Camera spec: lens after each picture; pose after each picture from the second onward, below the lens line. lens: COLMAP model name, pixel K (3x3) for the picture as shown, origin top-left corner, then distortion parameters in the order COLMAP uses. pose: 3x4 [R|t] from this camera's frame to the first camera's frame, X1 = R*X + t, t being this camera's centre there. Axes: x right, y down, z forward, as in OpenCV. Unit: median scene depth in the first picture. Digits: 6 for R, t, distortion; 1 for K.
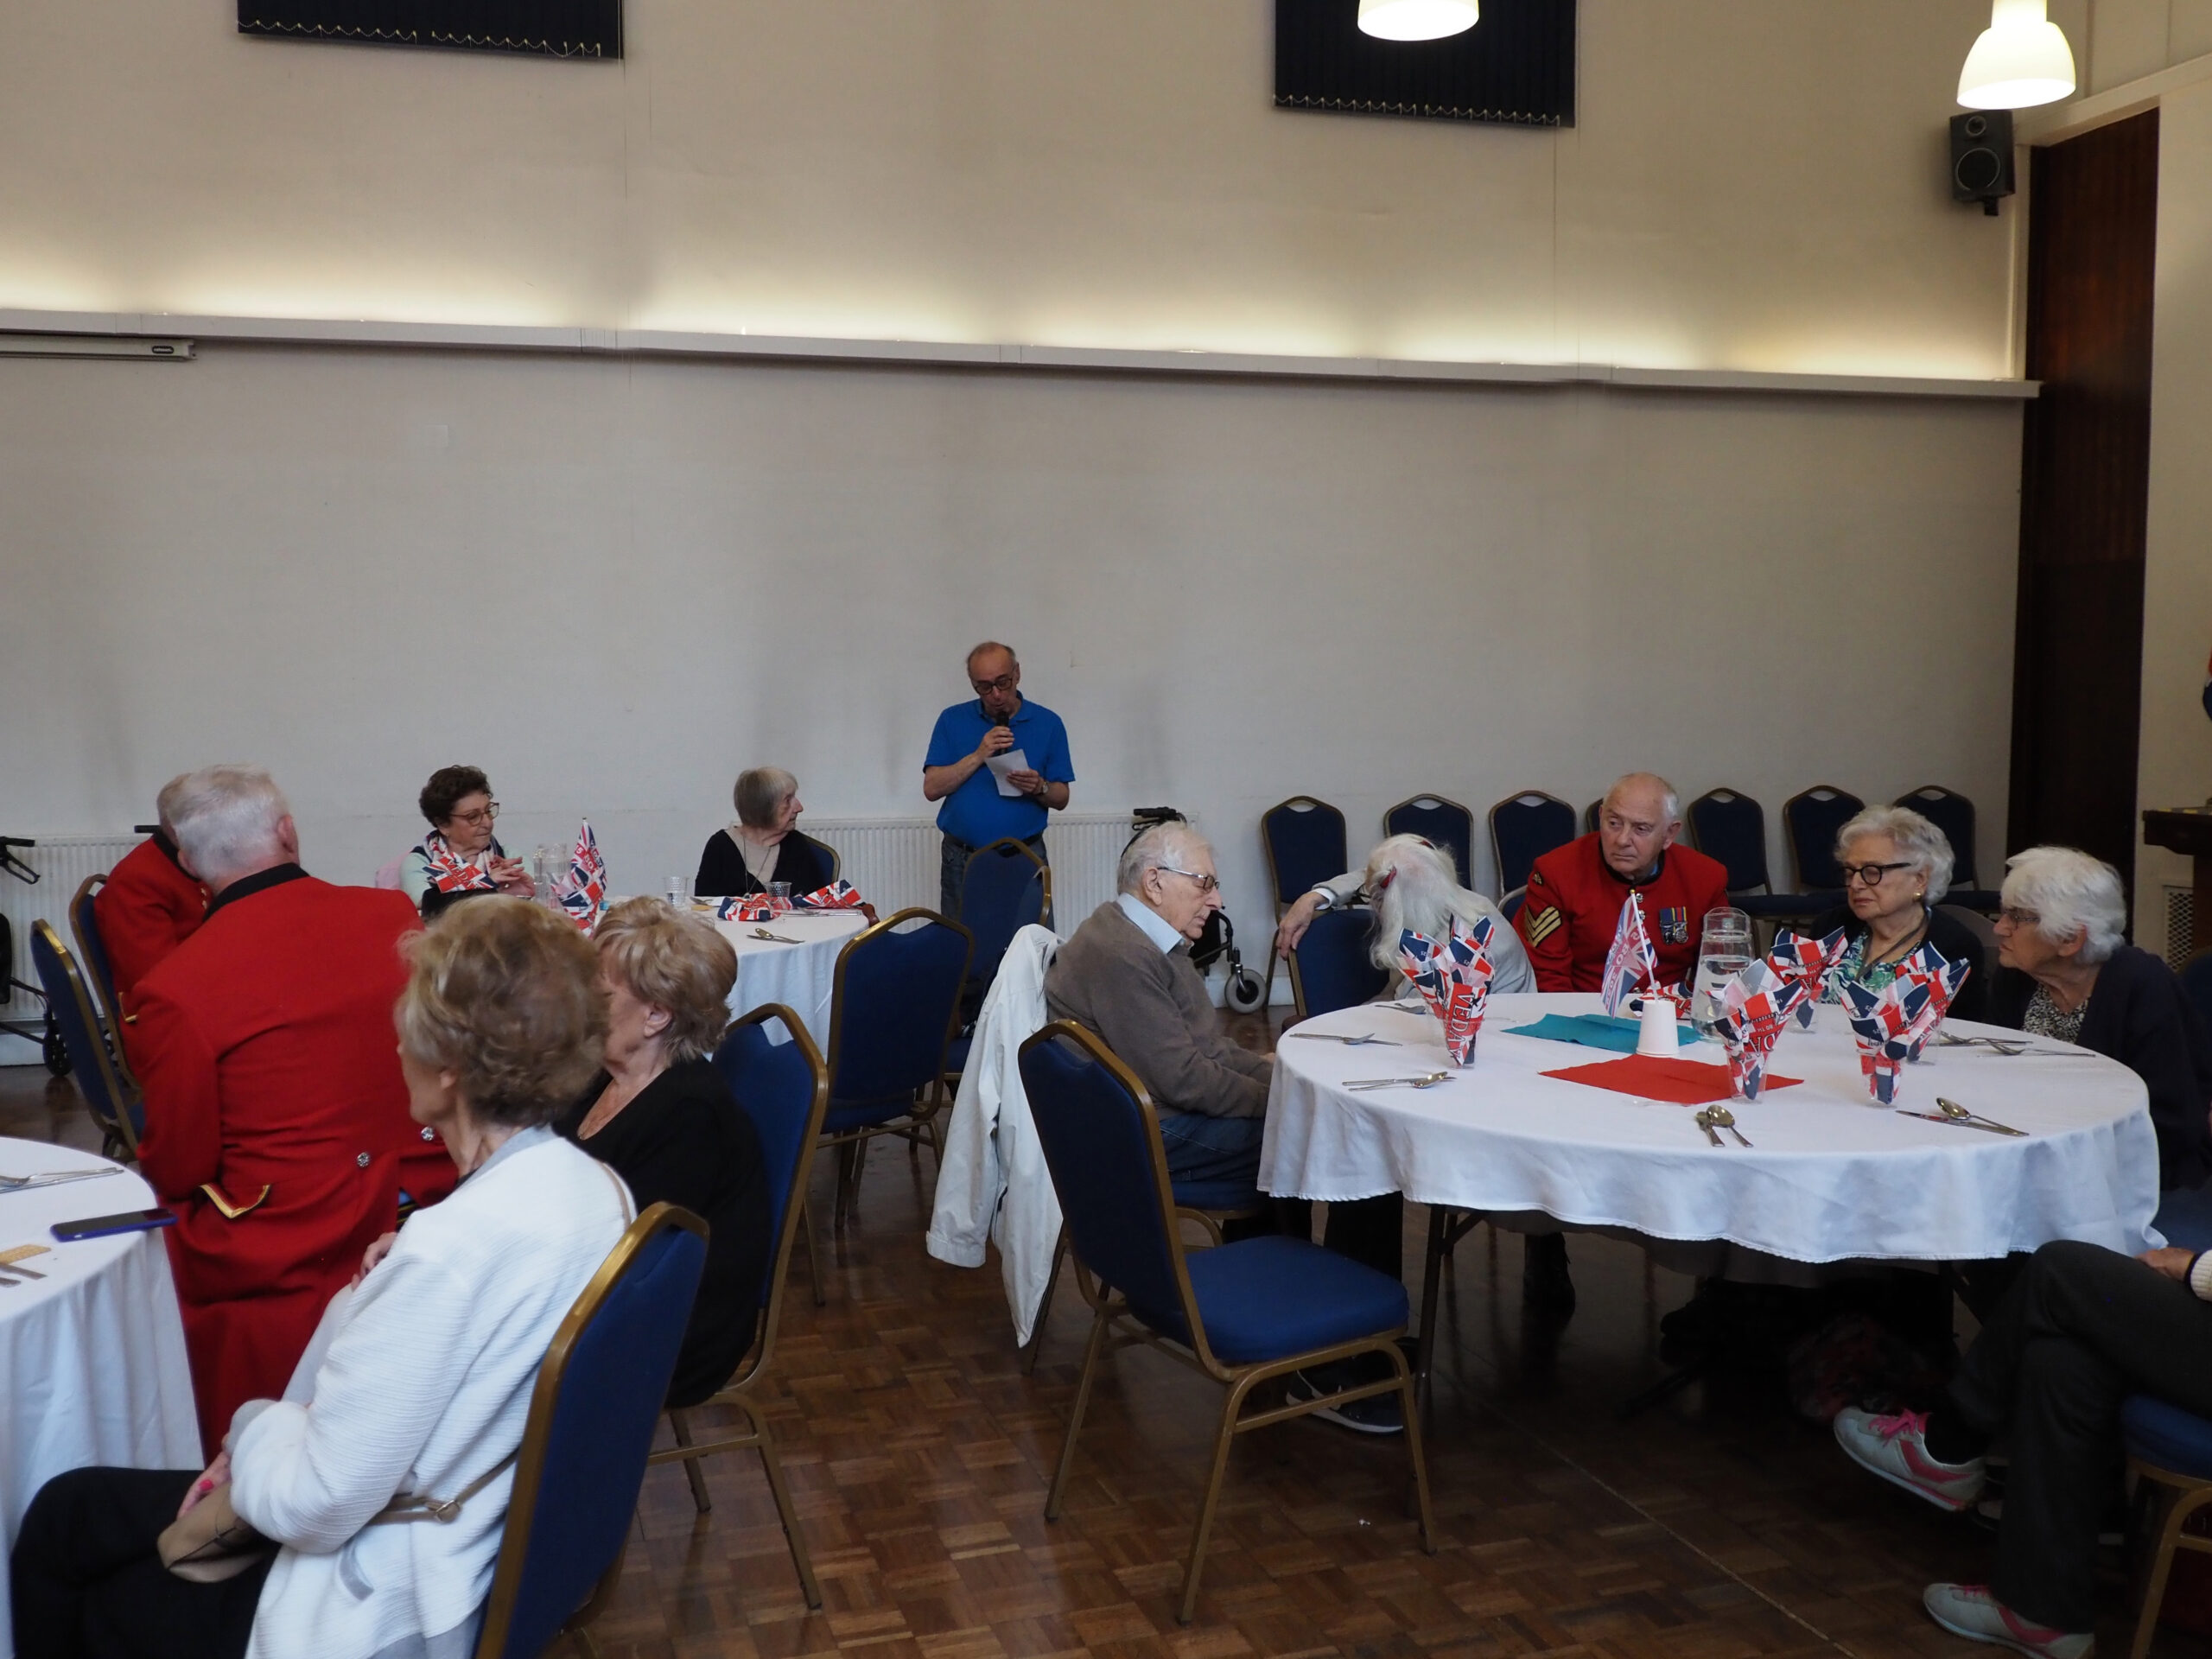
lens RADIAL K [[1939.7, 0, 1145.8], [0, 1939.7, 836.1], [0, 0, 1]] dist [-0.005595, 0.000779]
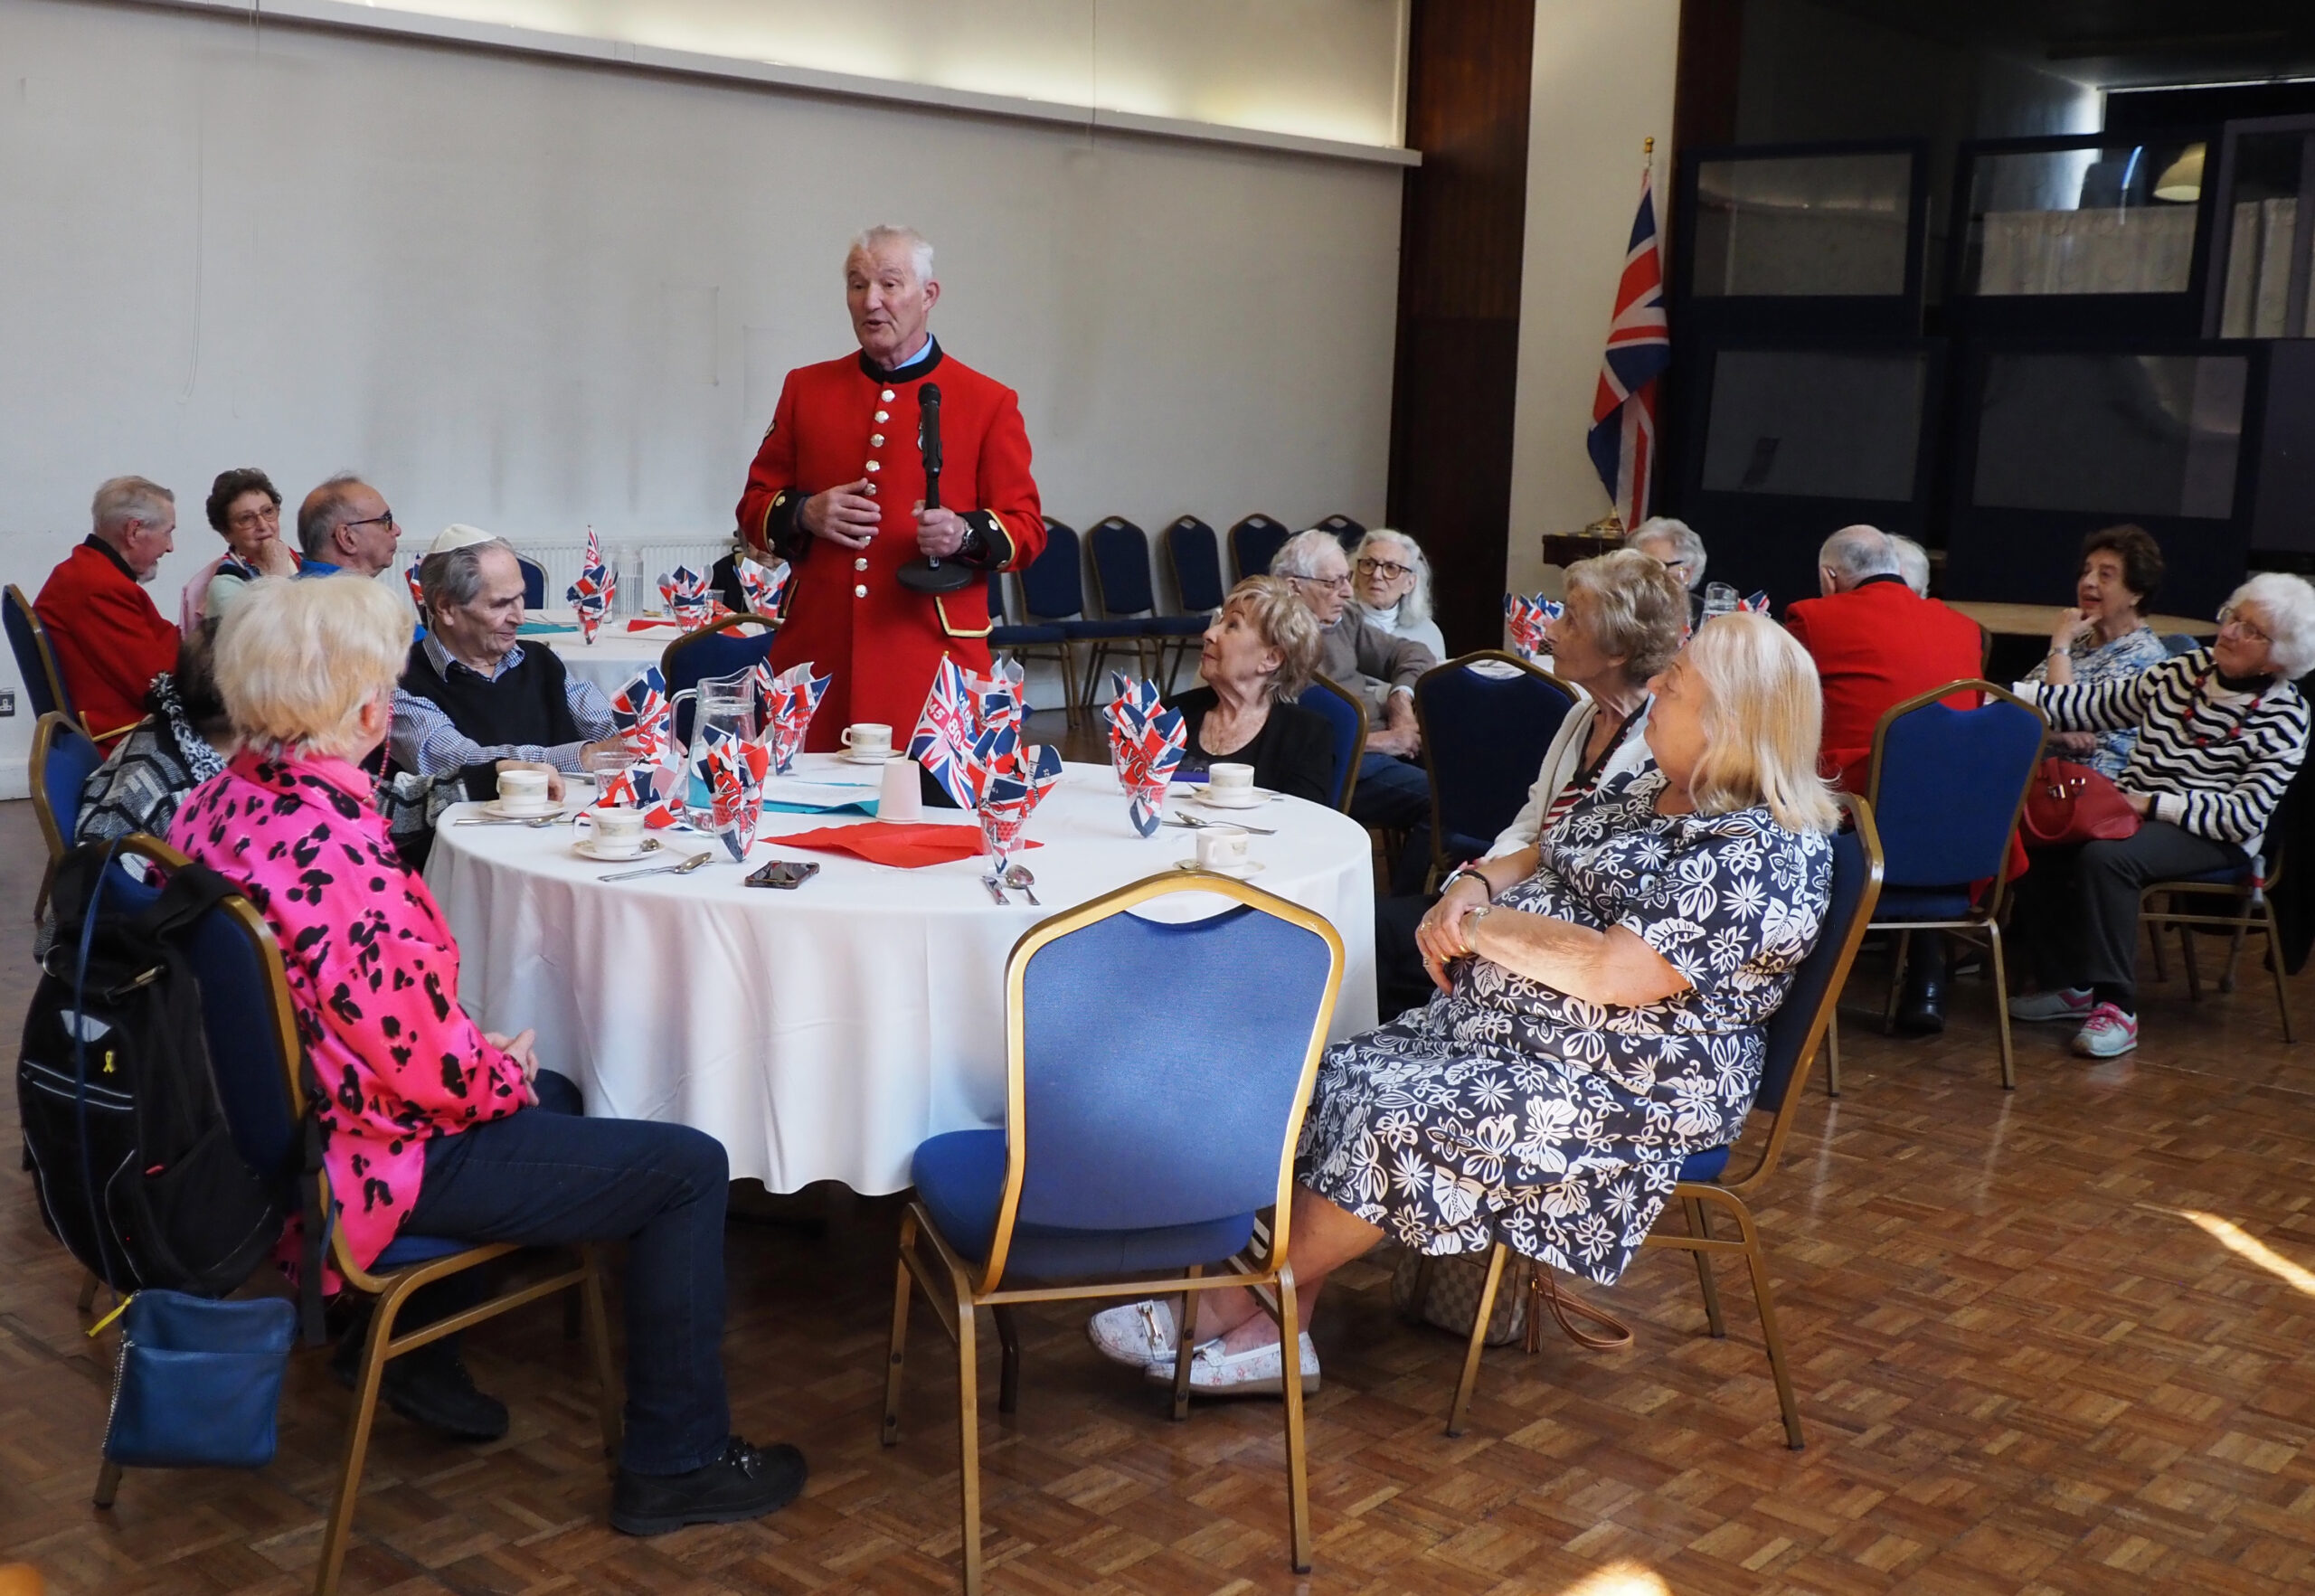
lens RADIAL K [[2485.4, 0, 1036.7], [0, 2485.4, 725.5], [0, 0, 1]] dist [0.010021, 0.000000]
pose [[0.877982, -0.032920, 0.477561, -0.511696], [0.007543, 0.998460, 0.054960, 0.018463], [-0.478635, -0.044652, 0.876878, -0.199768]]
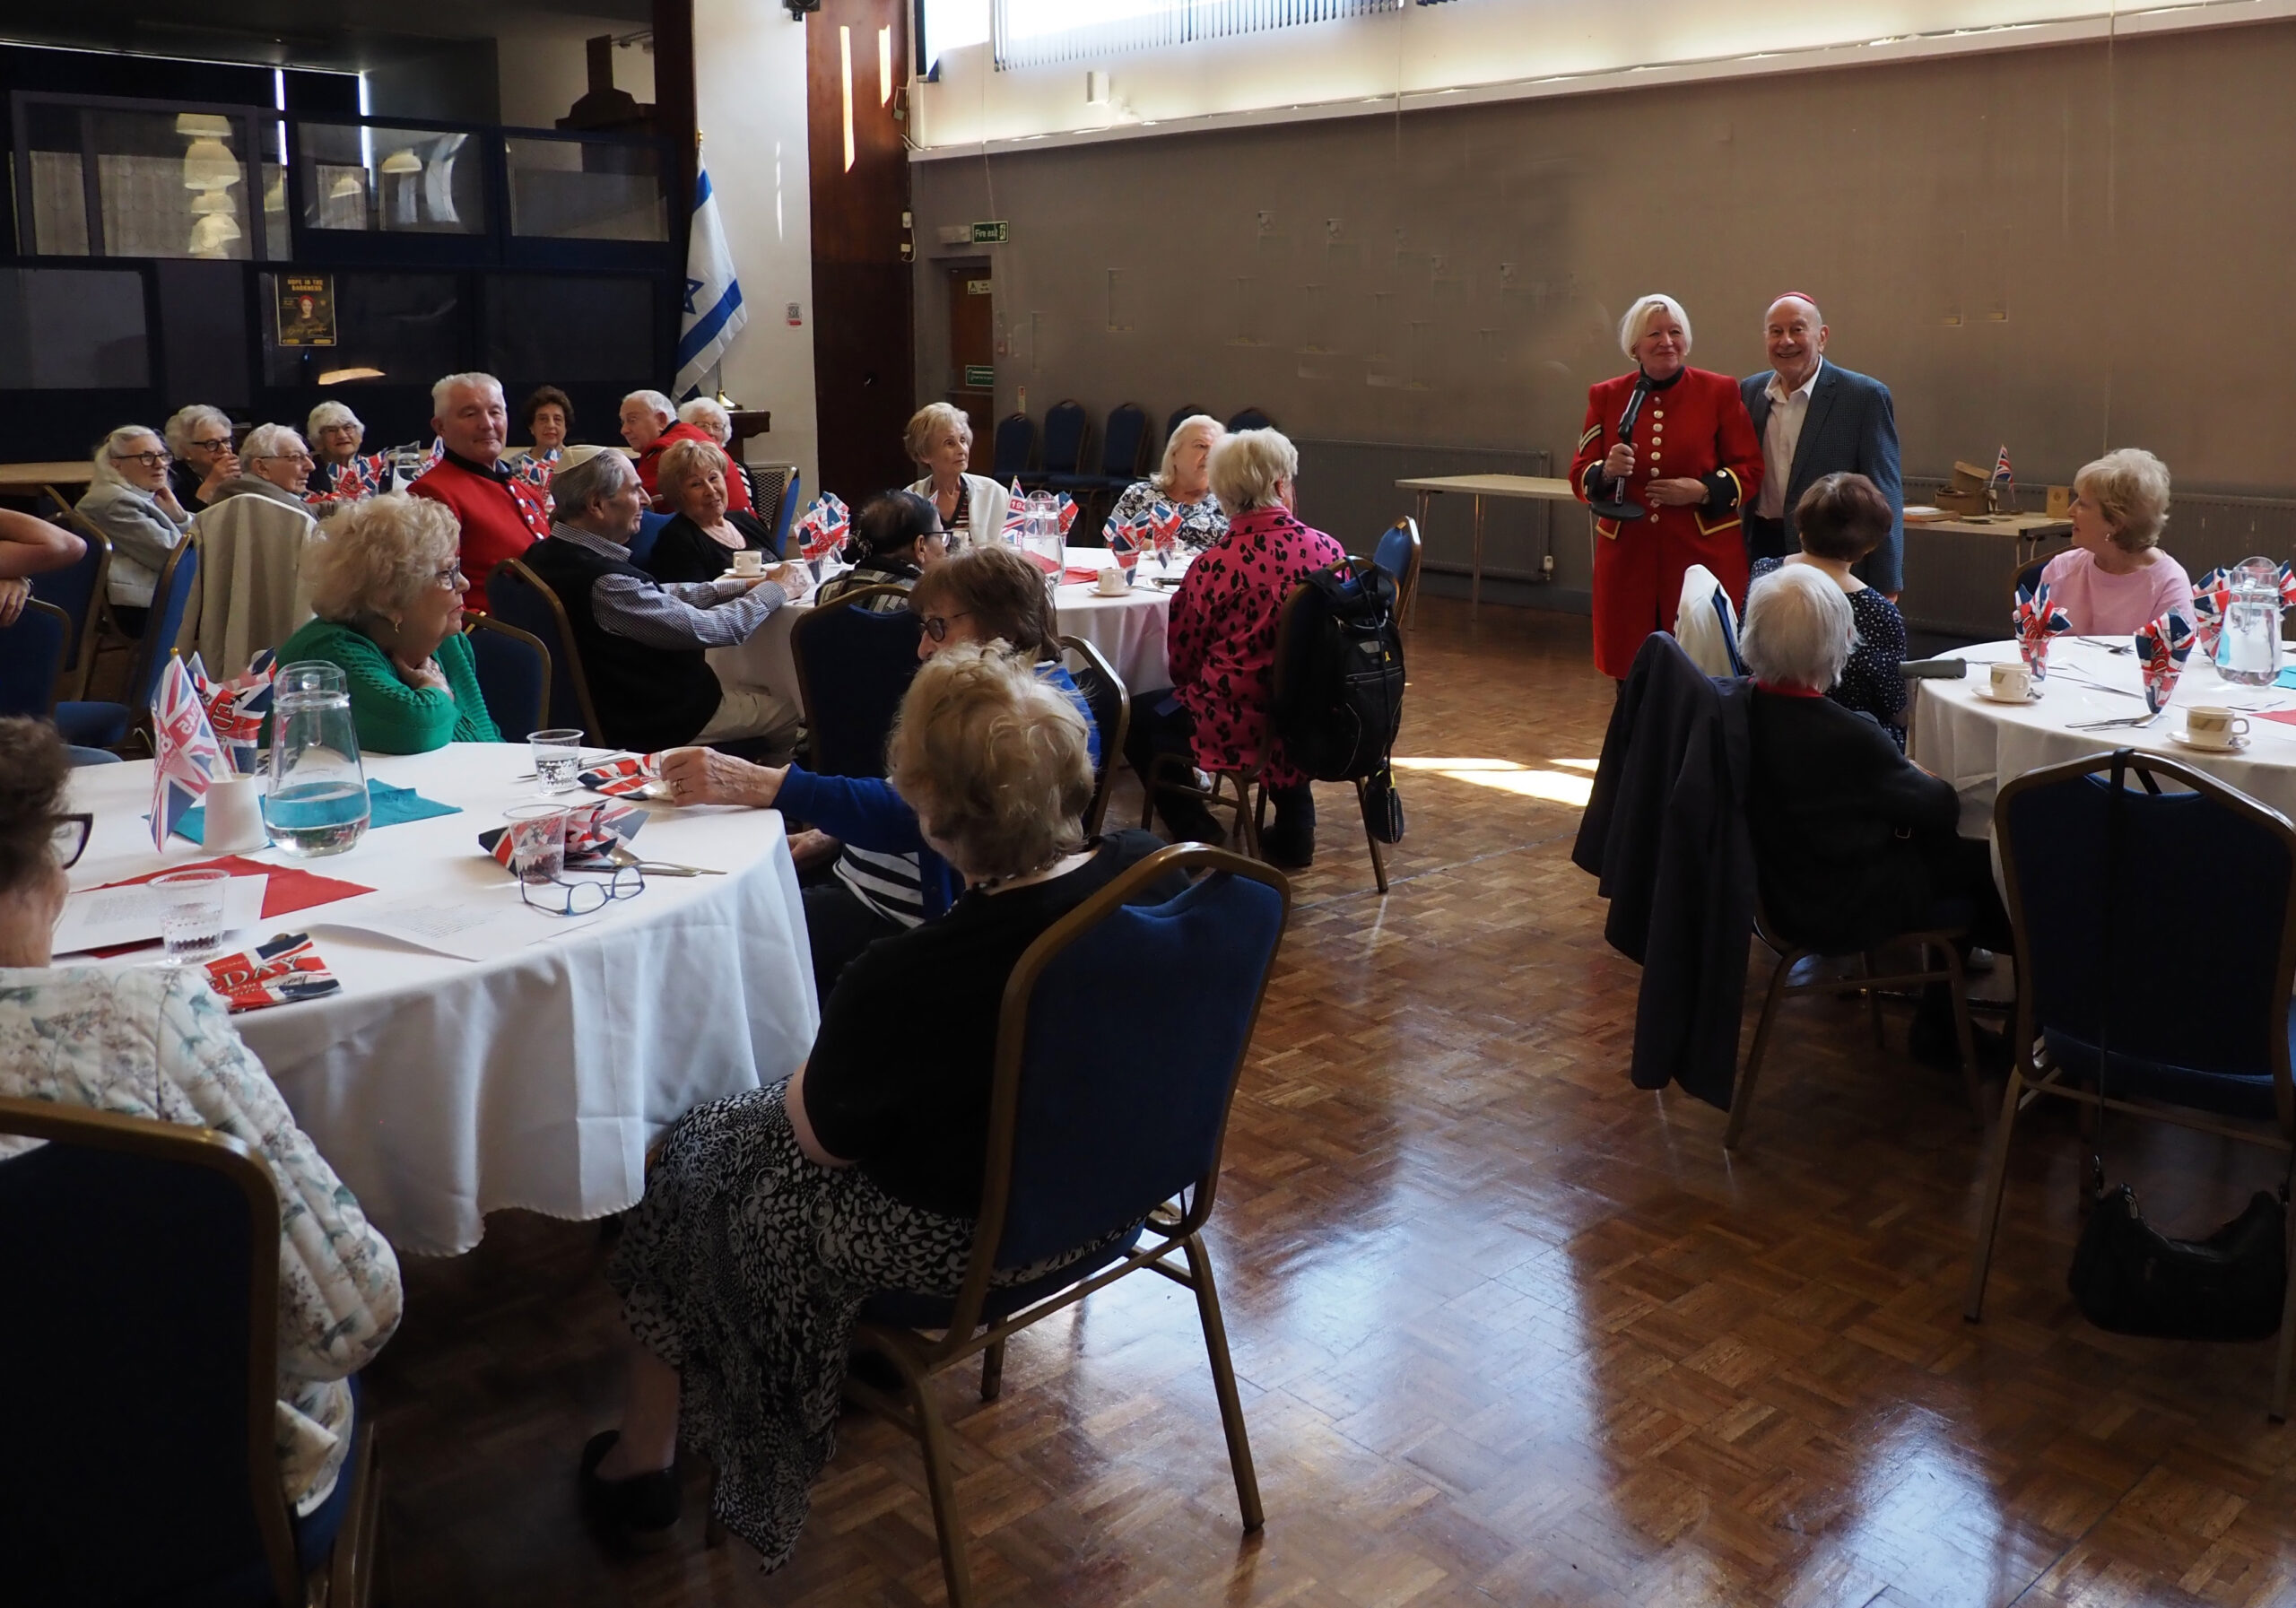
lens RADIAL K [[1965.7, 0, 1374.7], [0, 1965.7, 590.5], [0, 0, 1]] dist [-0.029905, 0.016682]
pose [[-0.451118, -0.113324, 0.885240, -1.006616], [0.067562, 0.984723, 0.160488, -0.034295], [-0.889903, 0.132207, -0.436570, 0.478673]]
